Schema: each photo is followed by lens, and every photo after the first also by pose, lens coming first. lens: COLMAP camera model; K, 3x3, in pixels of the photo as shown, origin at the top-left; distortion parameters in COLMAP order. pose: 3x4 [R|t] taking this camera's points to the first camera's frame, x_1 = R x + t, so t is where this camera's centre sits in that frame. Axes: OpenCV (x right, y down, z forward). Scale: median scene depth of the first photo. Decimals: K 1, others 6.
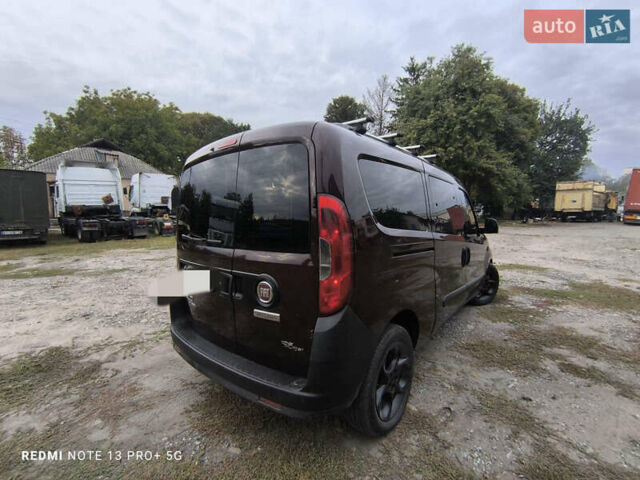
lens RADIAL K [[292.6, 0, 322.5], [0, 292.6, 236.7], [0, 0, 1]] dist [-0.013437, 0.007200]
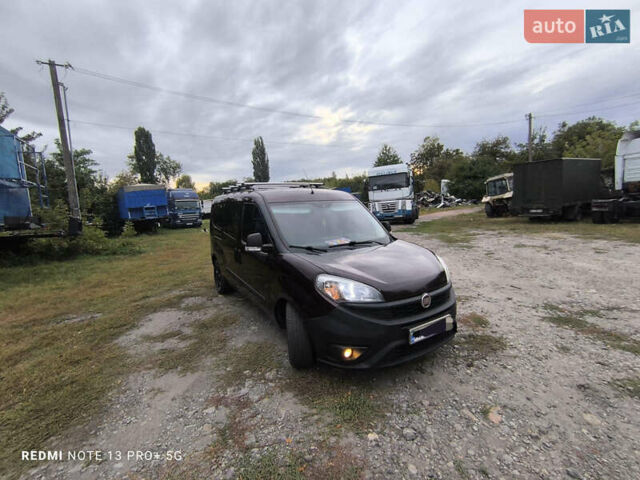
lens RADIAL K [[292.6, 0, 323.7], [0, 292.6, 240.7], [0, 0, 1]] dist [-0.013437, 0.007200]
pose [[-0.317298, 0.140438, -0.937869, 0.304467], [-0.020892, 0.987699, 0.154968, -0.041631], [0.948096, 0.068765, -0.310461, 0.336592]]
